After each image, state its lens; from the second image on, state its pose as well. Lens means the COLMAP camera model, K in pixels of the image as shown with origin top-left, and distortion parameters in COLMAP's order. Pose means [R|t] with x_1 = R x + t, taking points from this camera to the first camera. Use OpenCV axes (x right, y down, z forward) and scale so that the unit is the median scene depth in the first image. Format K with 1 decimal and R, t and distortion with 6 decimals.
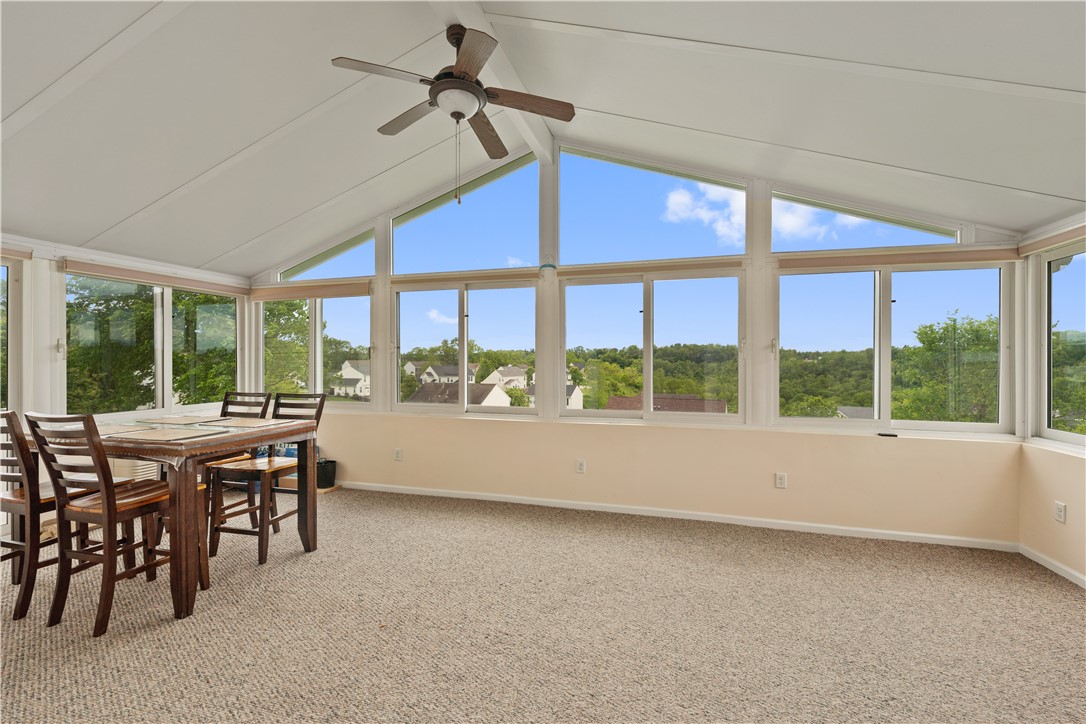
lens RADIAL K [[460.1, 0, 543.0], [0, 460.1, 362.0], [0, 0, 1]] dist [-0.000452, -0.000003]
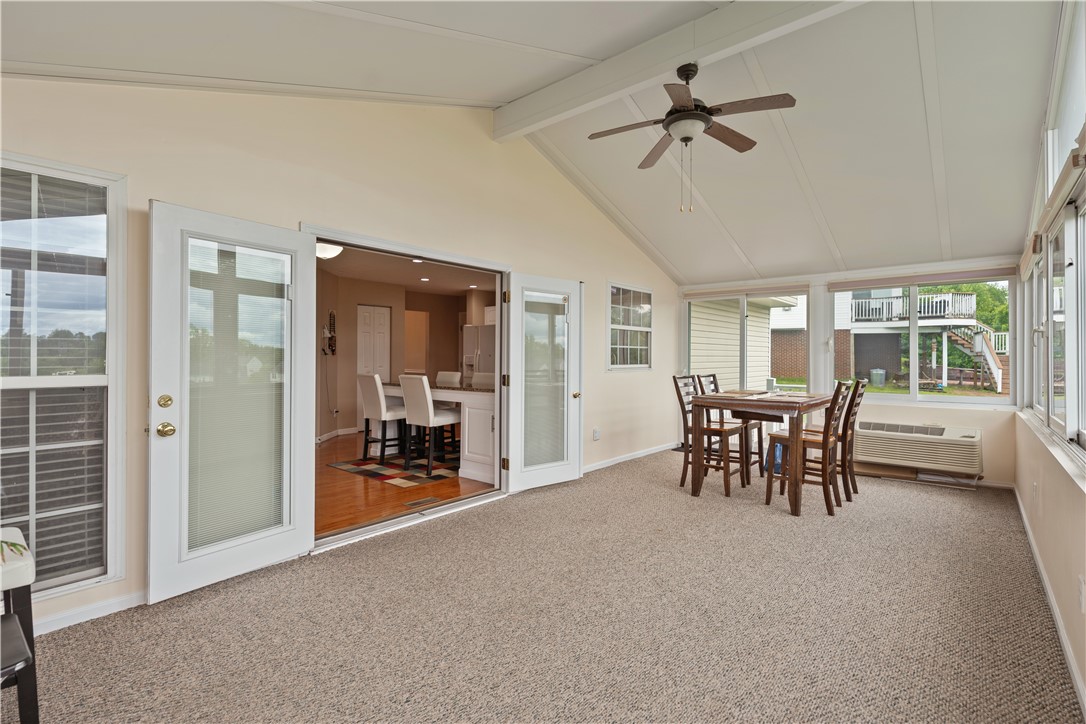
lens RADIAL K [[503.9, 0, 547.0], [0, 503.9, 358.6], [0, 0, 1]] dist [-0.000303, -0.000305]
pose [[-0.415216, 0.002951, -0.909718, 1.144214], [-0.009264, 0.999929, 0.007472, 0.021424], [0.909676, 0.011530, -0.415159, 1.218472]]
